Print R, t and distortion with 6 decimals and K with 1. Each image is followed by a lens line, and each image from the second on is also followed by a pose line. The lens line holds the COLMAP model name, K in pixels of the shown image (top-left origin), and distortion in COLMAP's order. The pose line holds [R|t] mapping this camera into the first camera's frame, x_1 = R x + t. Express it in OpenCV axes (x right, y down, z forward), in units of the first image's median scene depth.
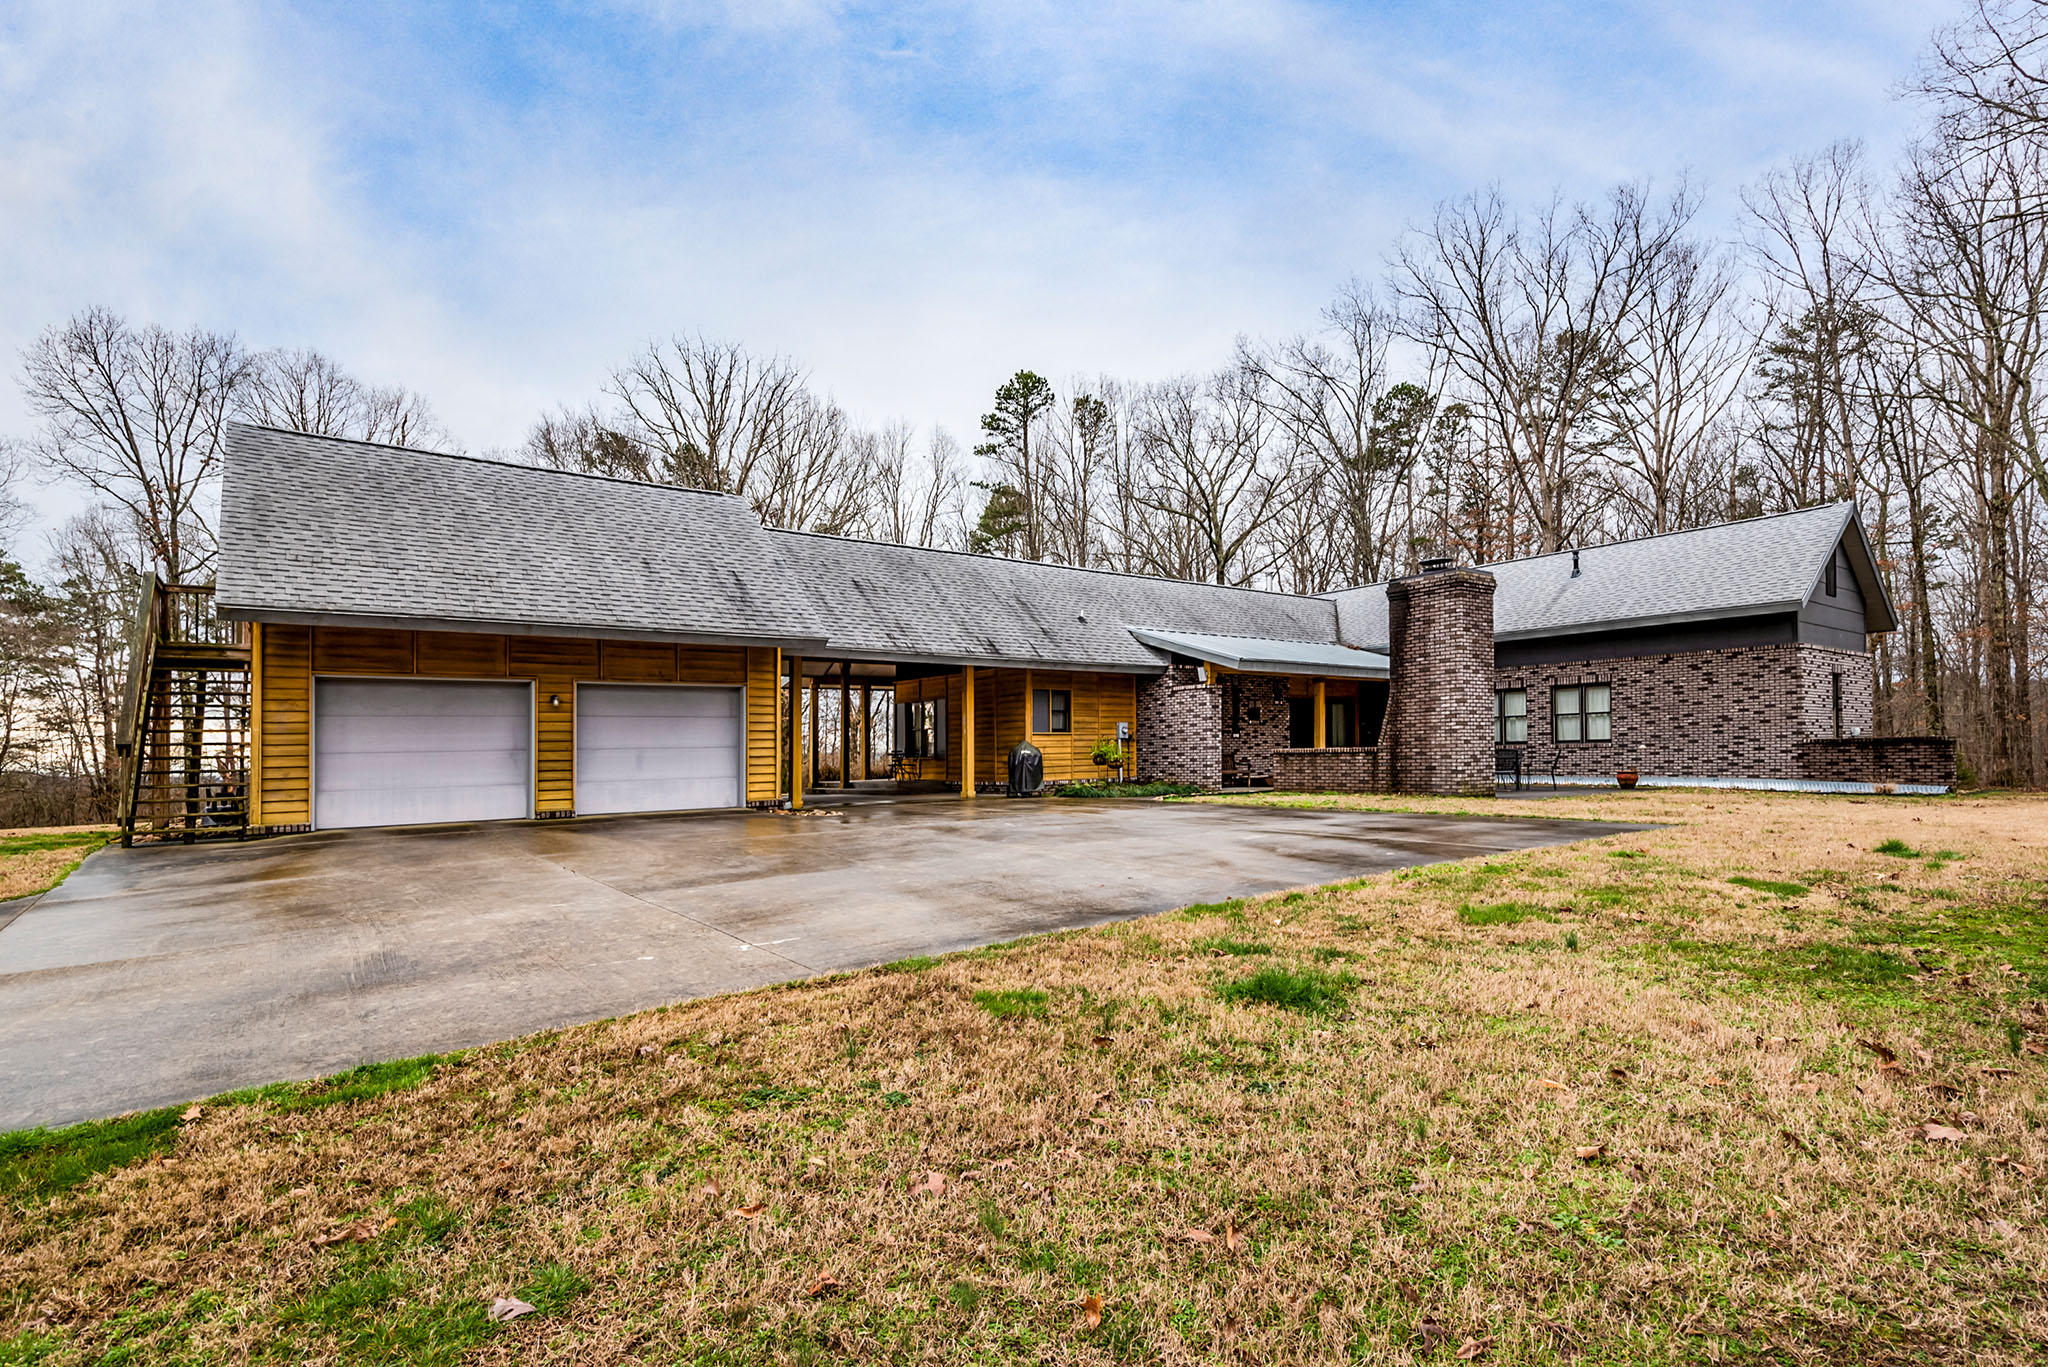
lens RADIAL K [[1008.3, 0, 1018.1], [0, 1008.3, 742.3], [0, 0, 1]] dist [-0.005018, -0.000718]
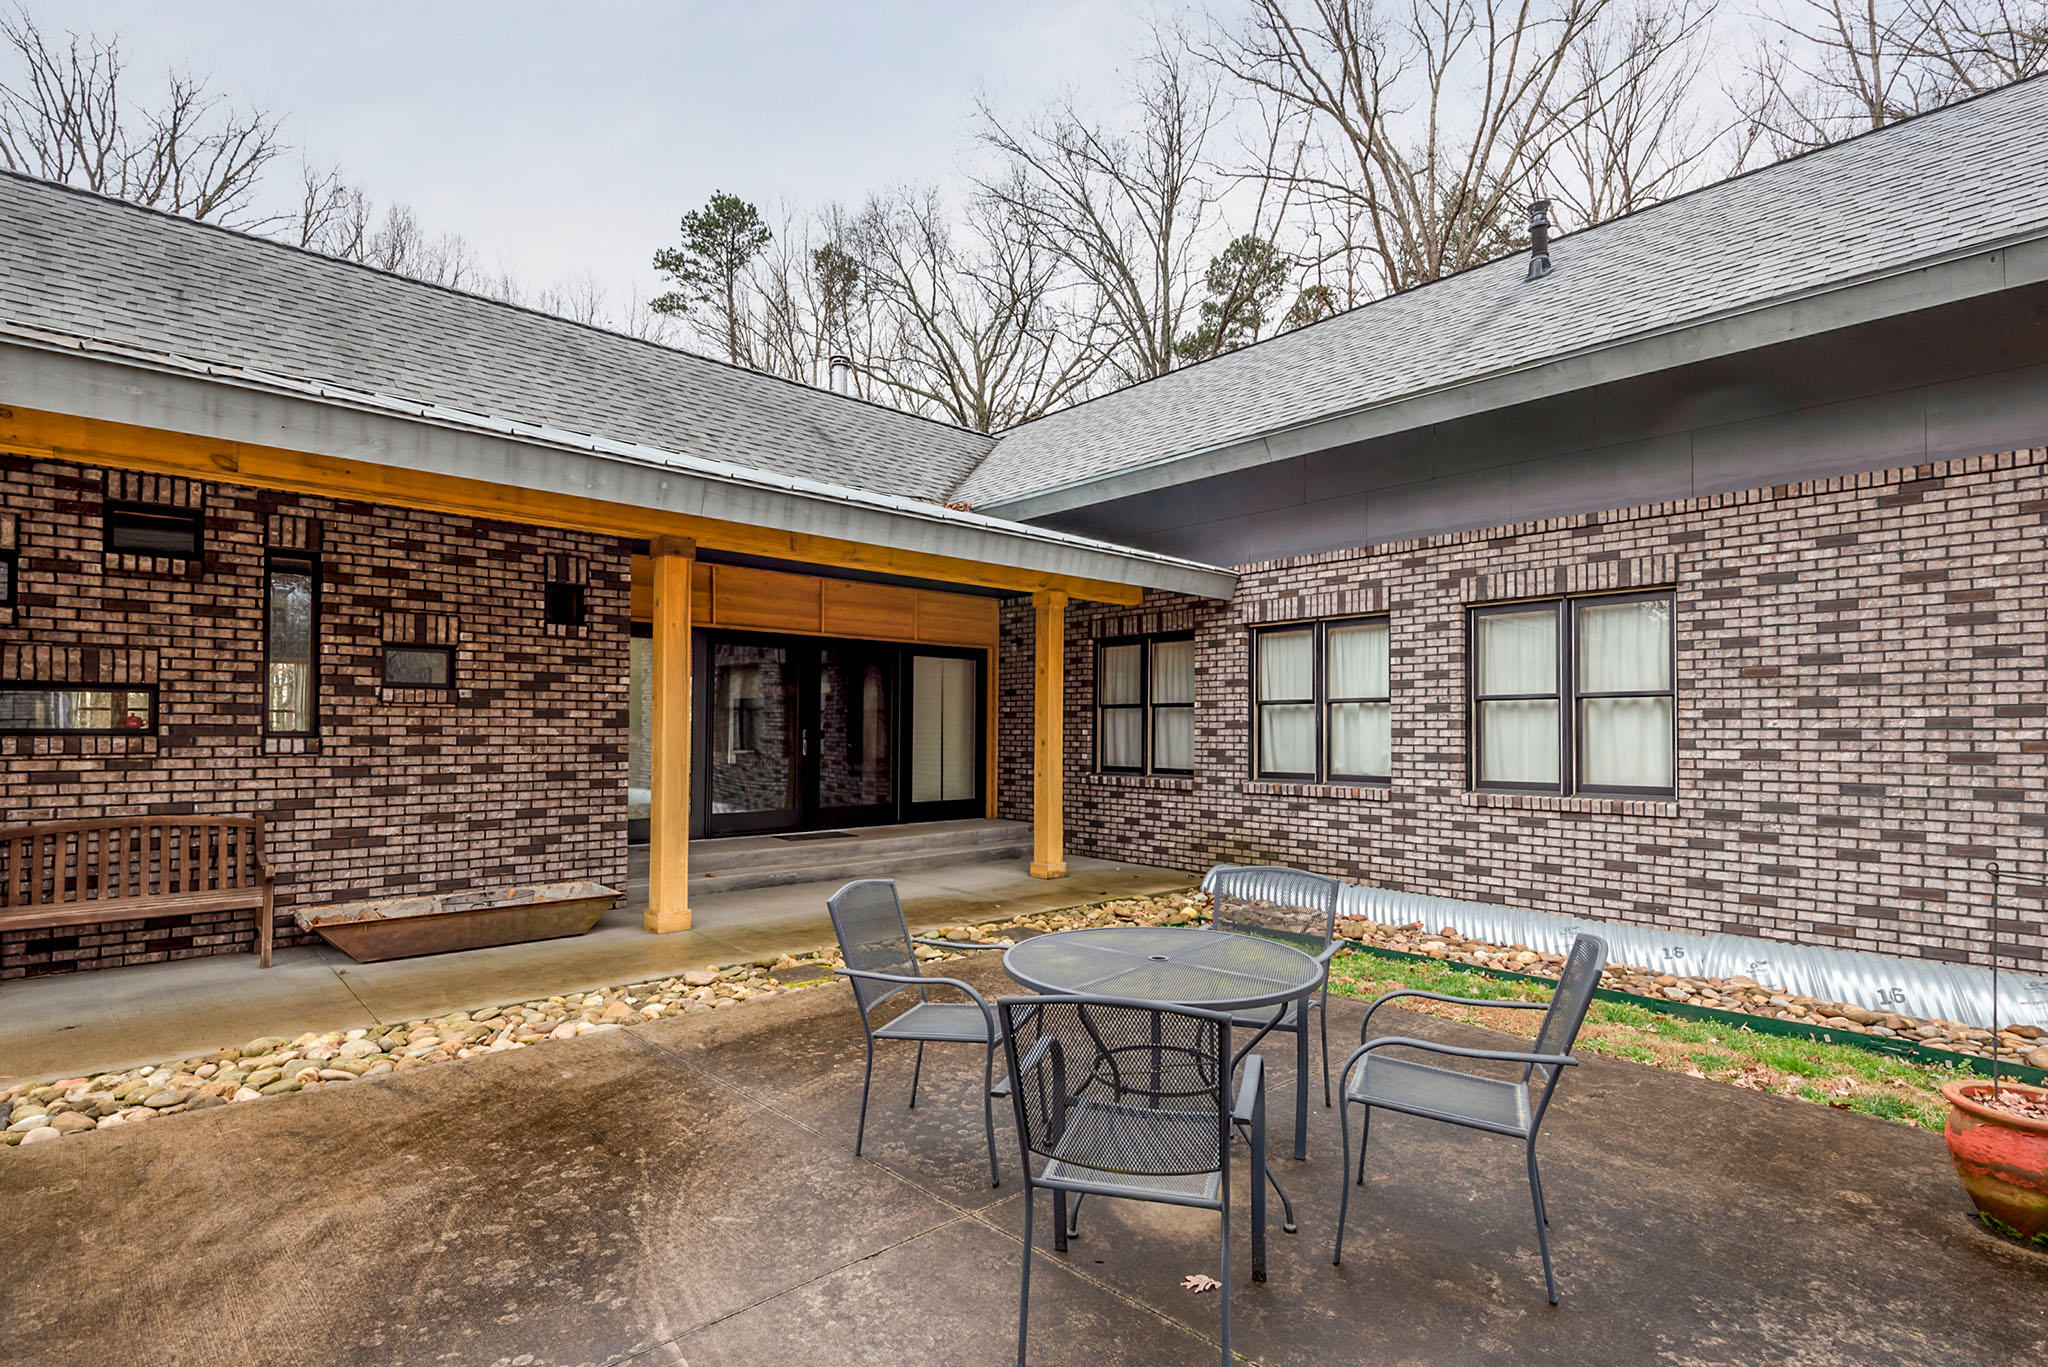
lens RADIAL K [[1008.3, 0, 1023.3], [0, 1008.3, 699.4], [0, 0, 1]] dist [-0.005018, -0.000718]
pose [[0.994333, 0.016229, 0.105066, 0.369873], [-0.014743, 0.999780, -0.014906, -0.020401], [-0.105285, 0.013272, 0.994354, 0.721752]]
